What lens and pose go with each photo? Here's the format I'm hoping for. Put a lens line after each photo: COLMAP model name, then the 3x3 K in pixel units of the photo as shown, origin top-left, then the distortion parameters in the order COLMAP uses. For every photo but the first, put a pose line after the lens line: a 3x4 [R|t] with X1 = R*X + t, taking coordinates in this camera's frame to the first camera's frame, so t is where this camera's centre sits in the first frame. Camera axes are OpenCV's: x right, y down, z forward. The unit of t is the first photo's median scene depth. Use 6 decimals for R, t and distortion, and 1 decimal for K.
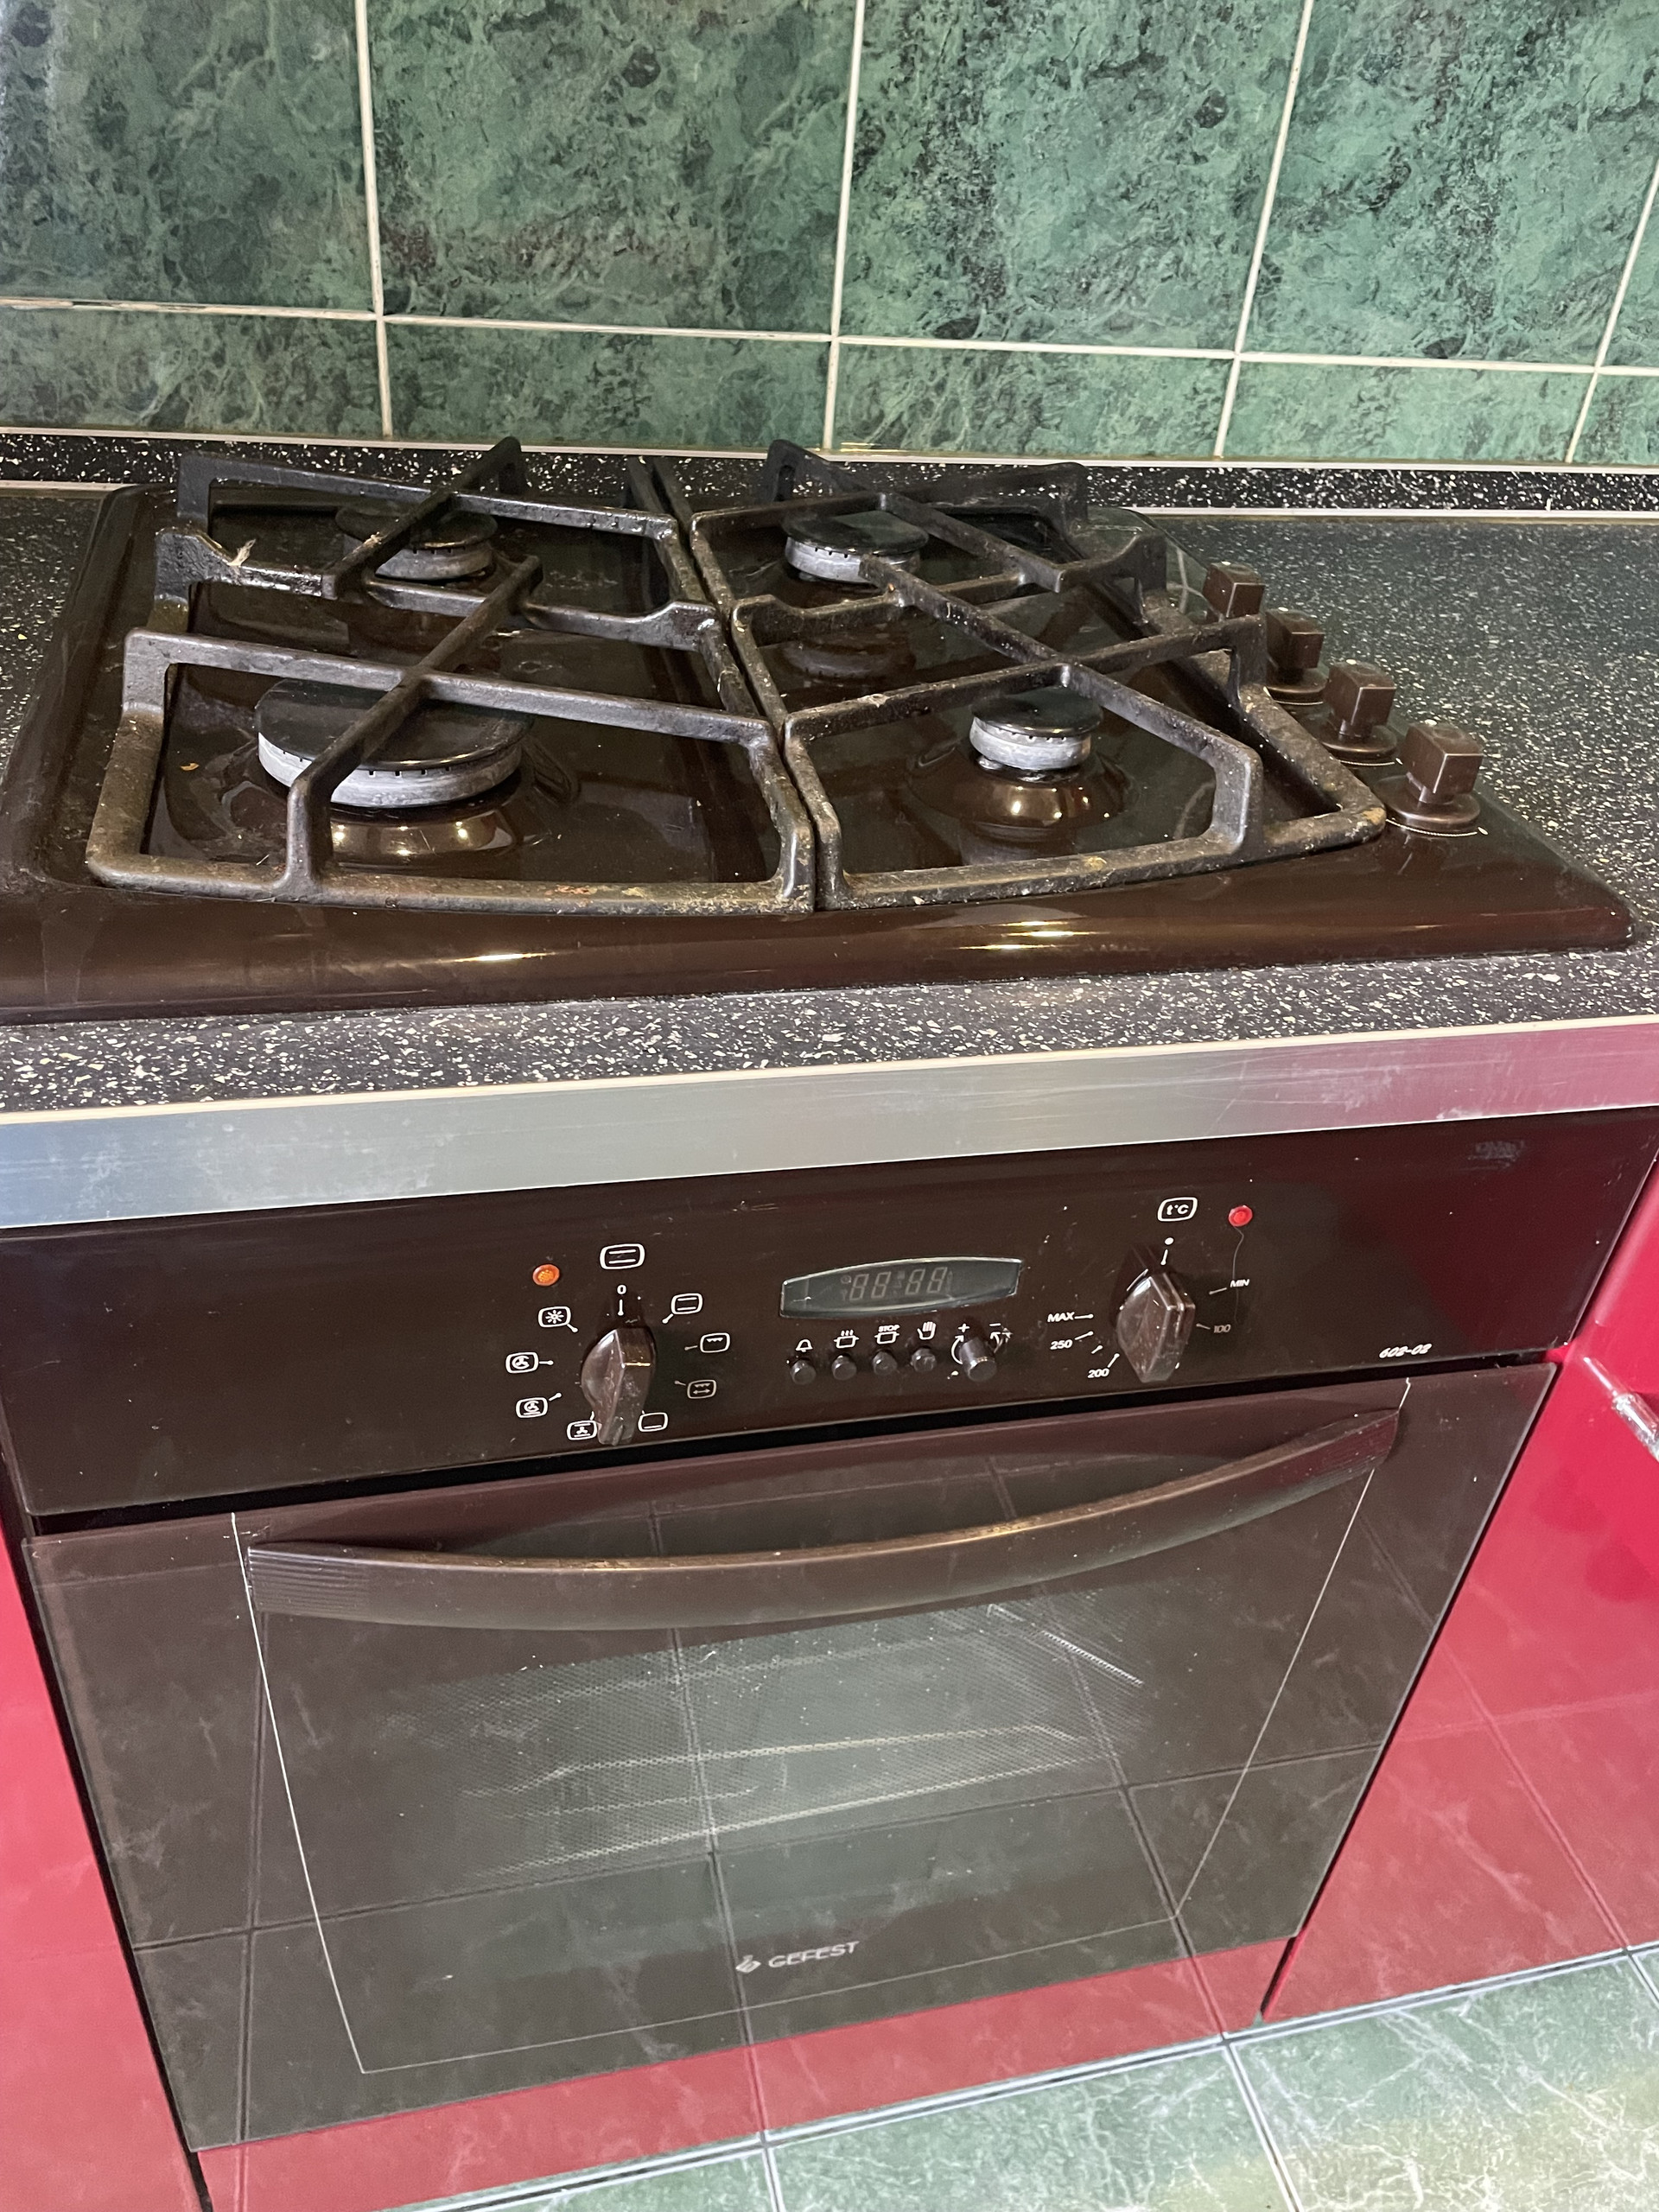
lens RADIAL K [[1681.3, 0, 827.1], [0, 1681.3, 1111.9], [0, 0, 1]] dist [0.076936, -0.103766]
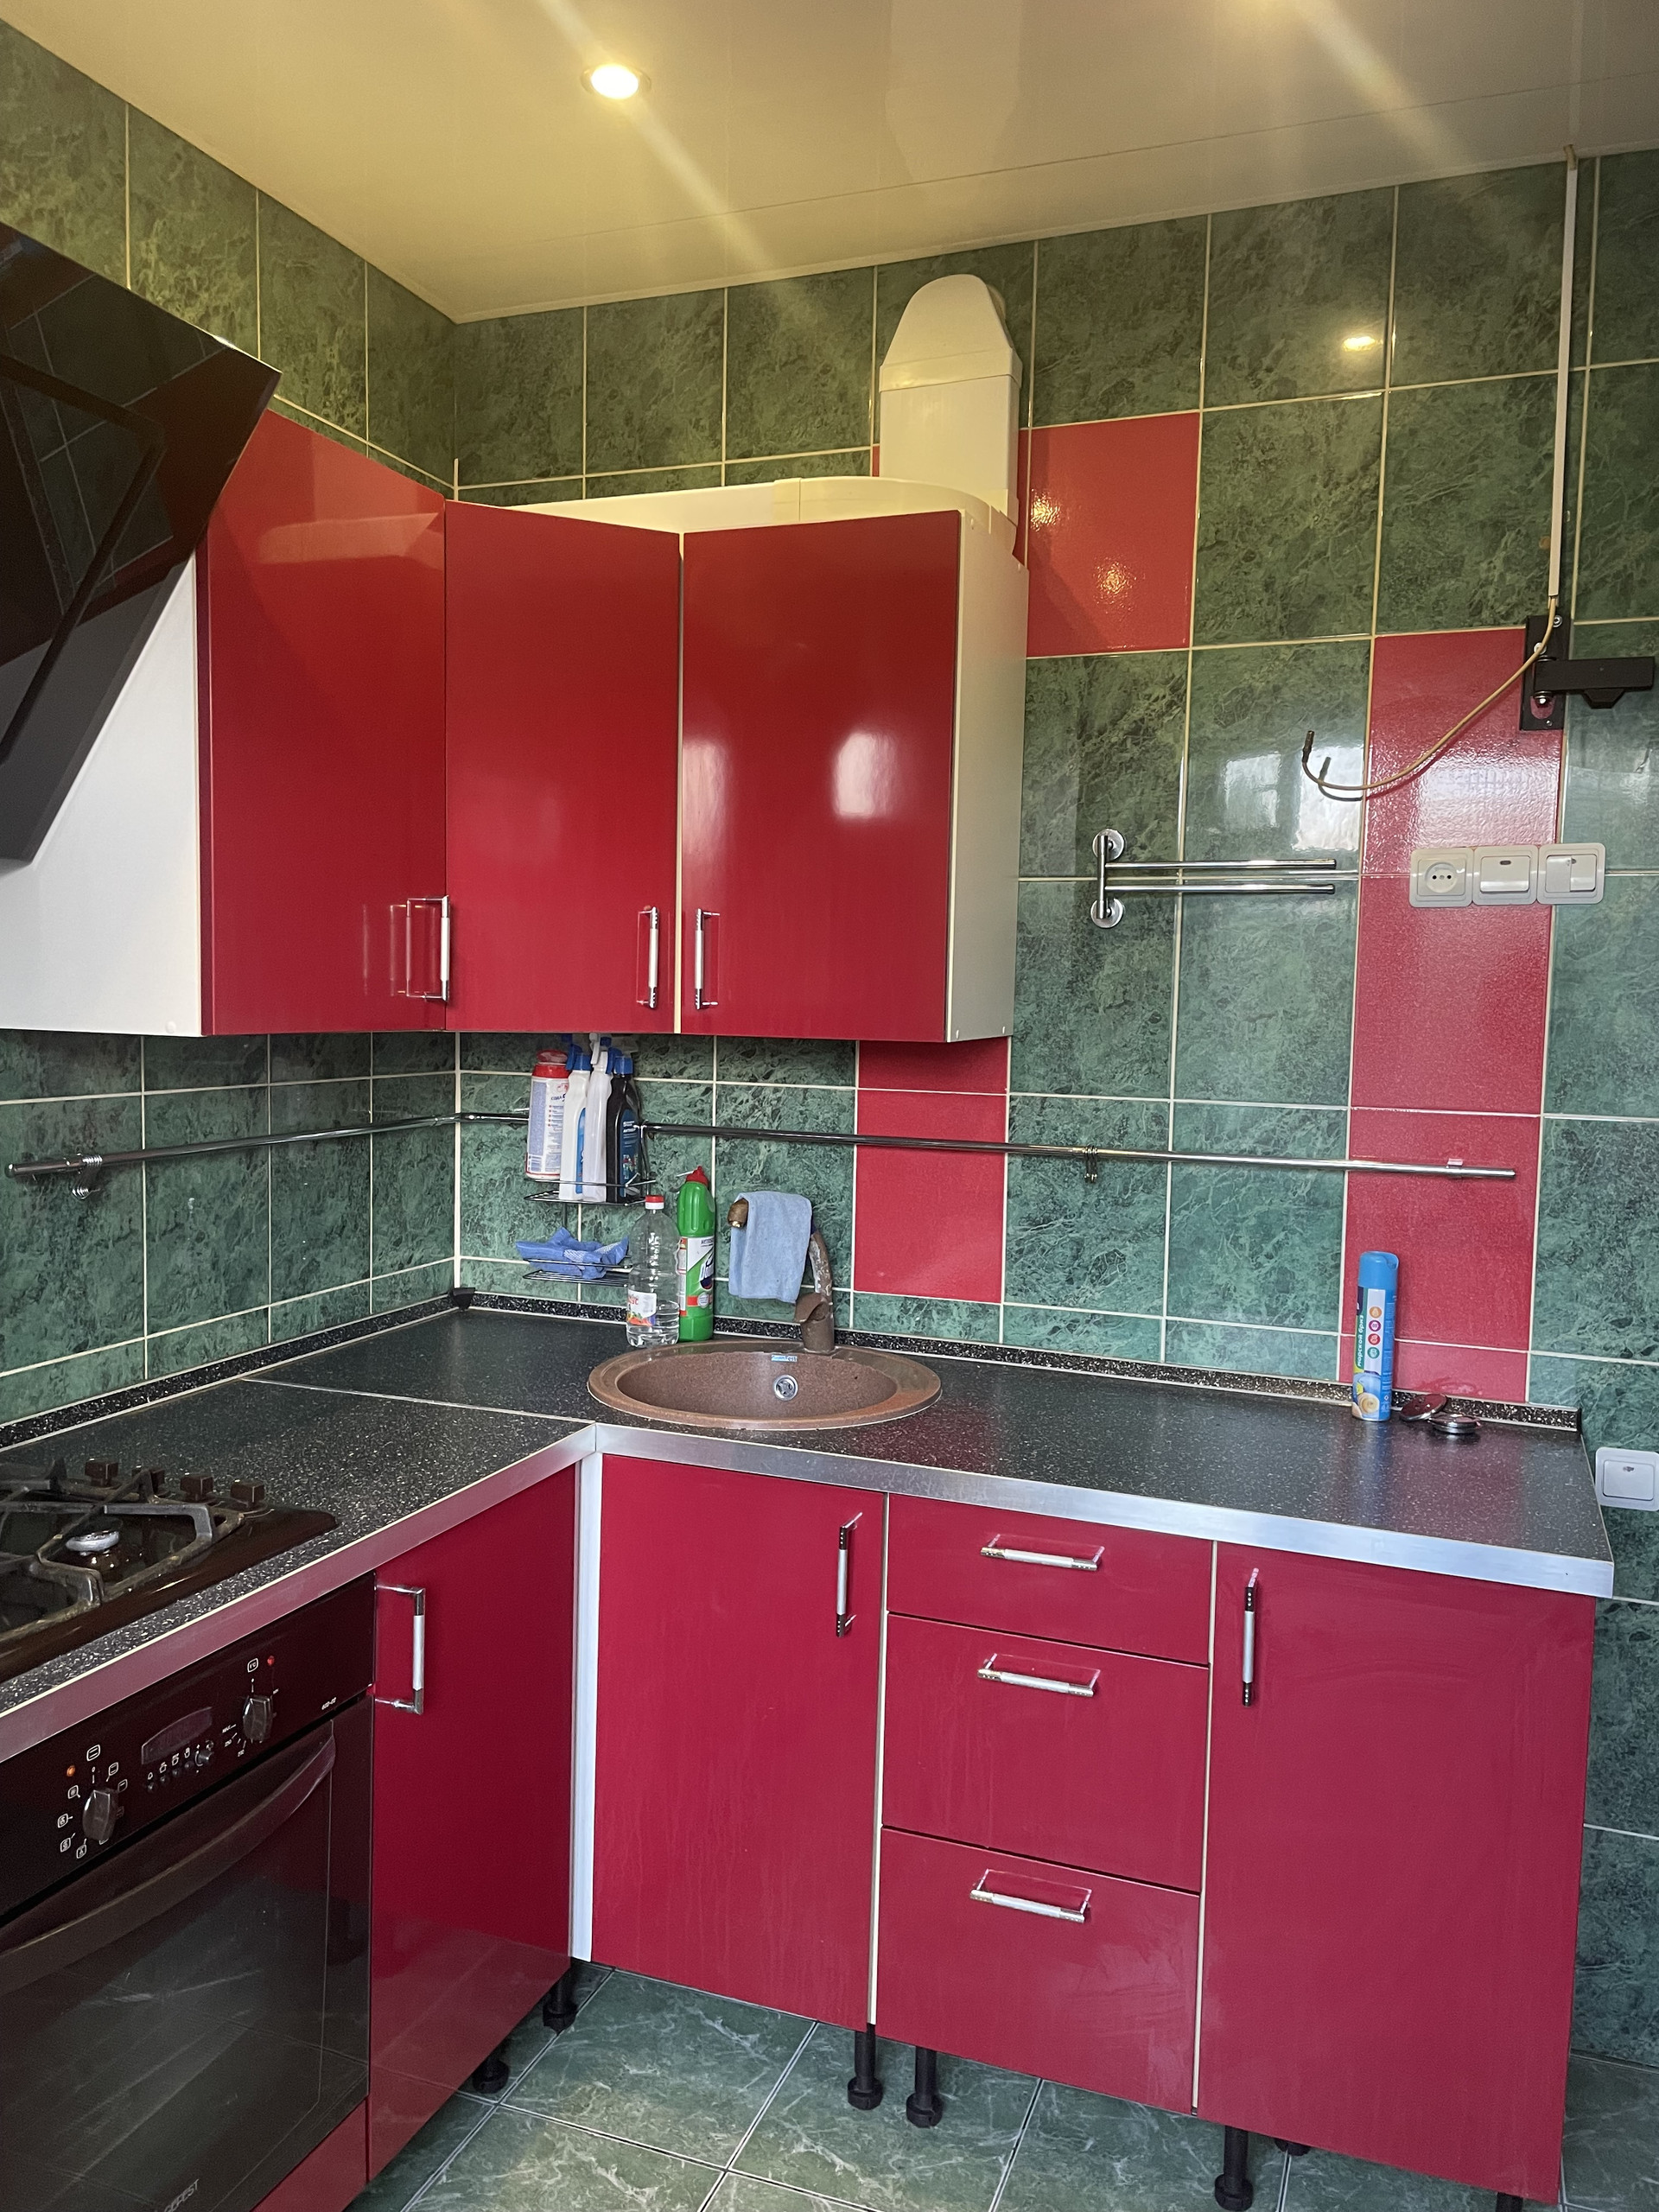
lens RADIAL K [[1681.3, 0, 814.8], [0, 1681.3, 1120.2], [0, 0, 1]] dist [0.076936, -0.103766]
pose [[0.562872, -0.133887, 0.815628, -0.936891], [0.495223, 0.844692, -0.203101, 0.216058], [-0.661762, 0.518238, 0.541757, -1.019502]]
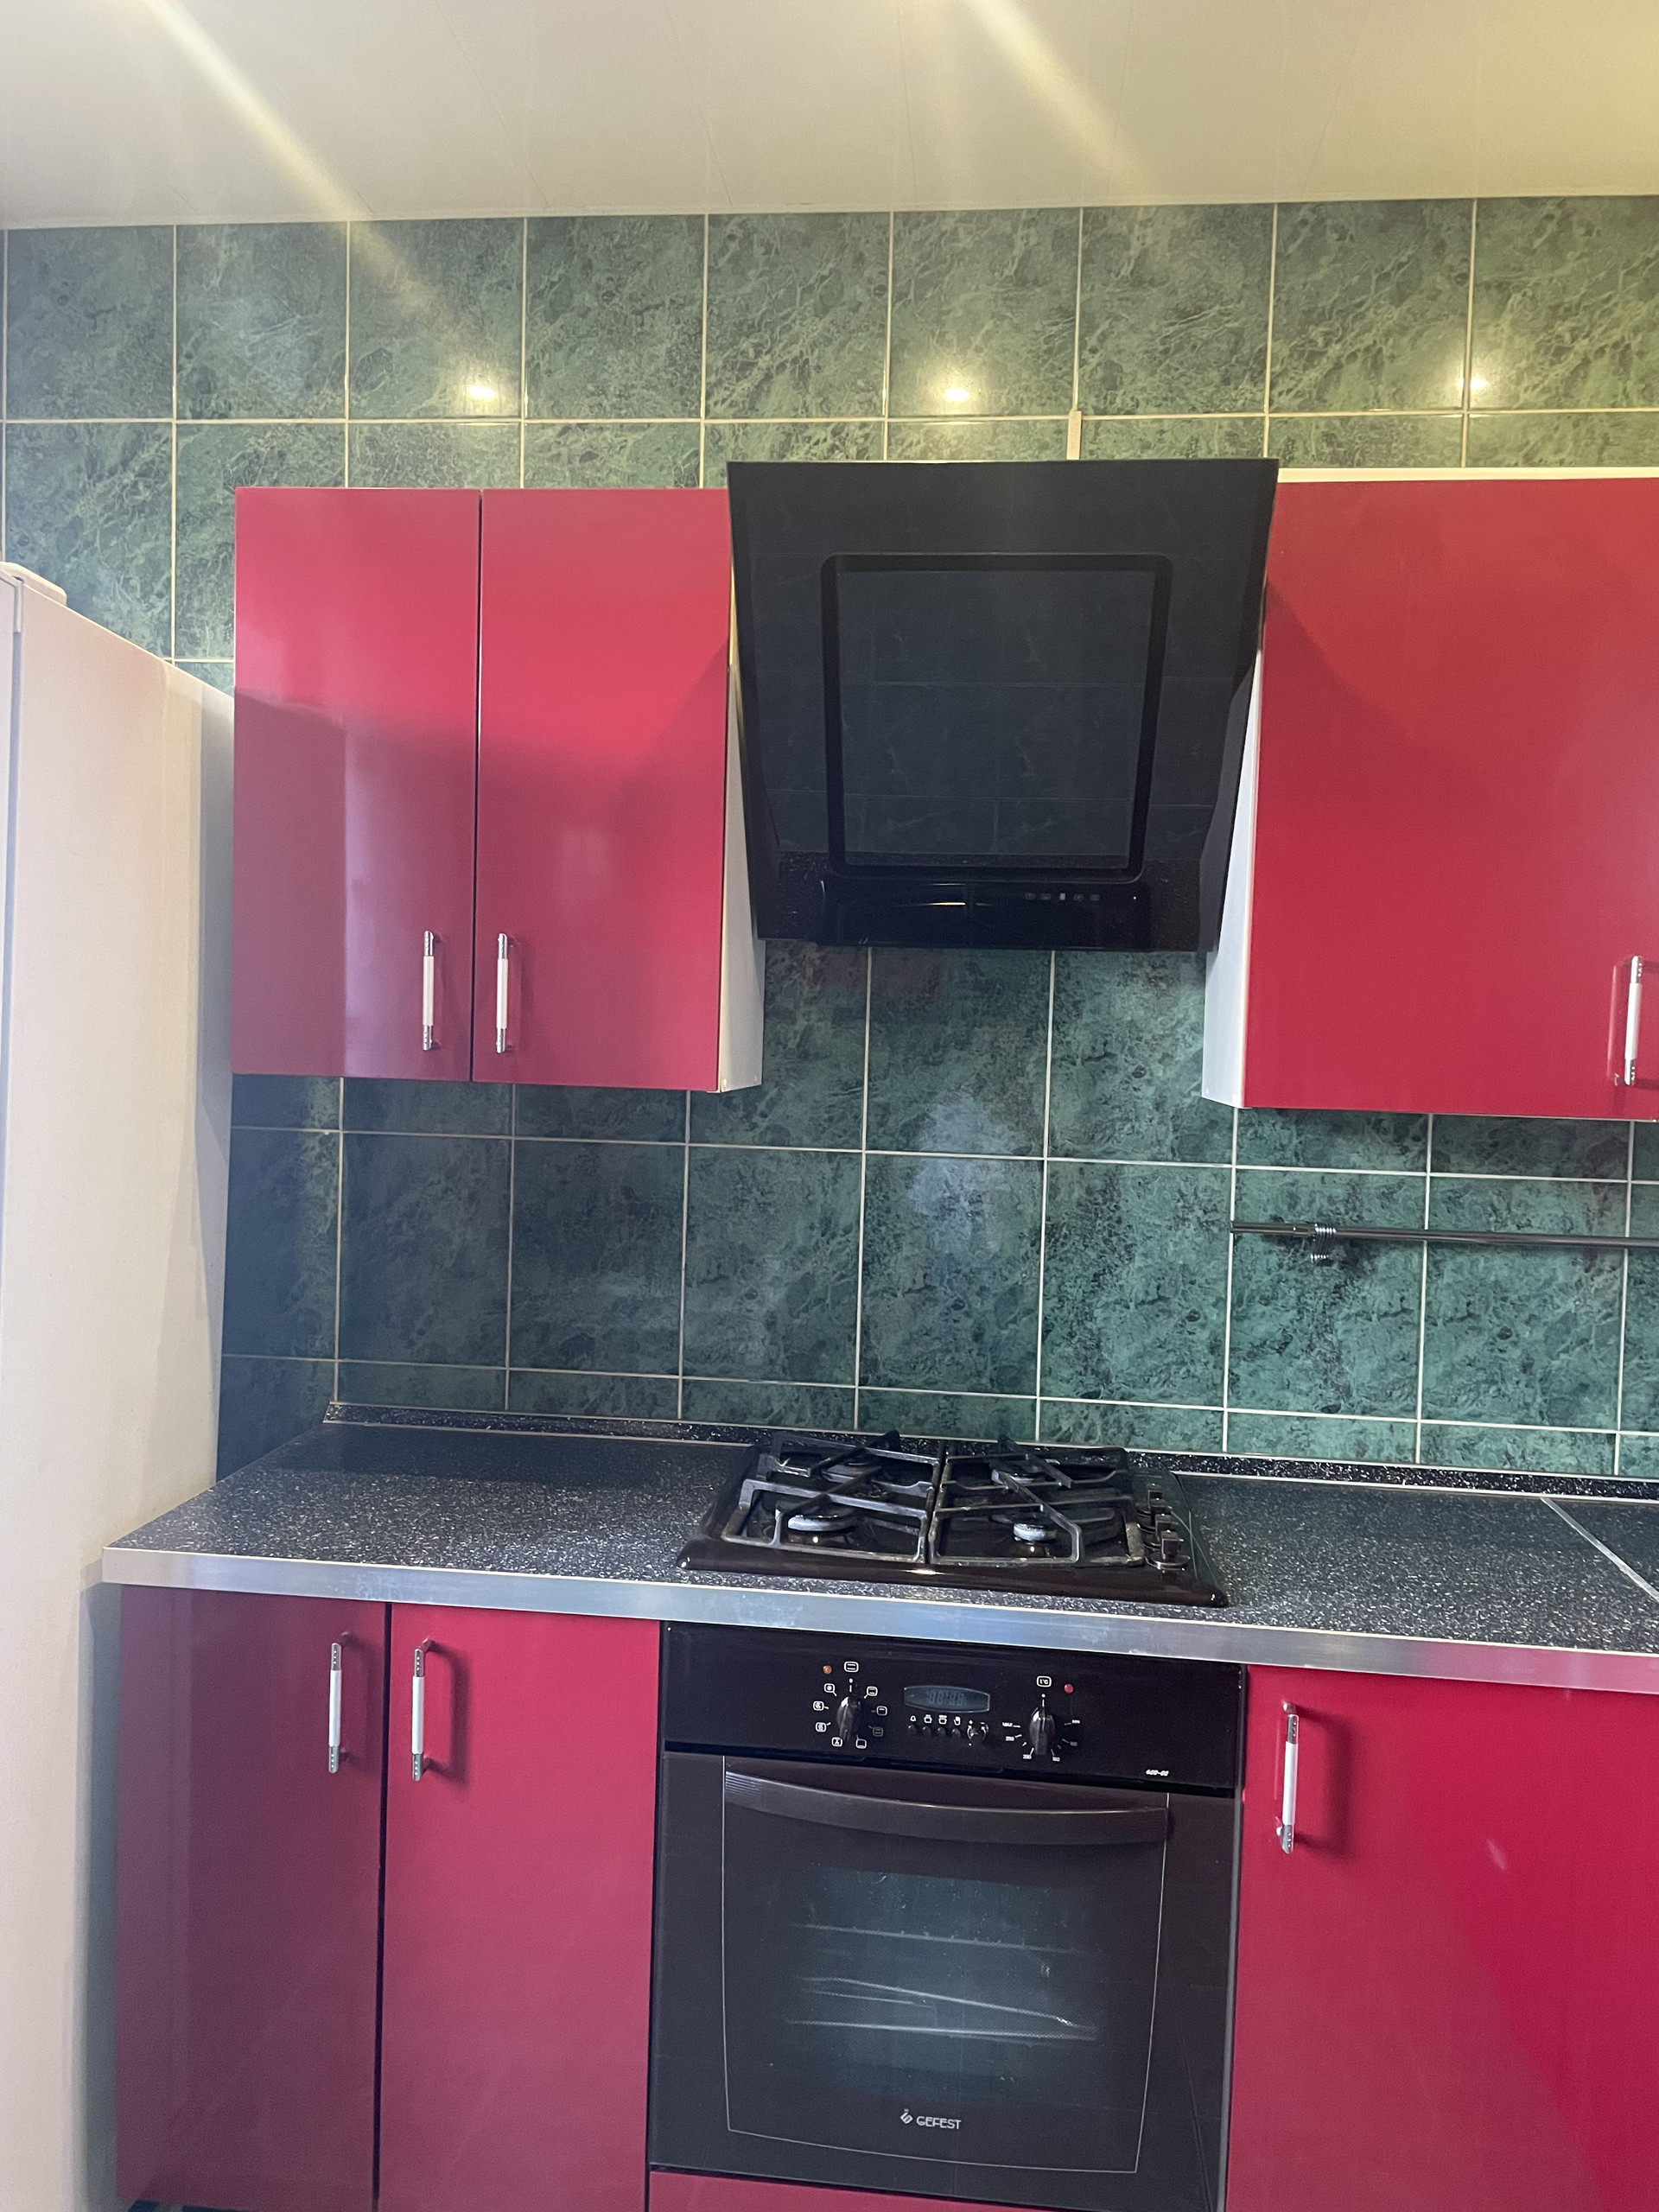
lens RADIAL K [[1681.3, 0, 803.1], [0, 1681.3, 1107.5], [0, 0, 1]] dist [0.076936, -0.103766]
pose [[0.936806, -0.039707, -0.347589, 0.593241], [-0.159800, 0.835272, -0.526103, 0.565916], [0.311221, 0.548401, 0.776143, -1.306768]]
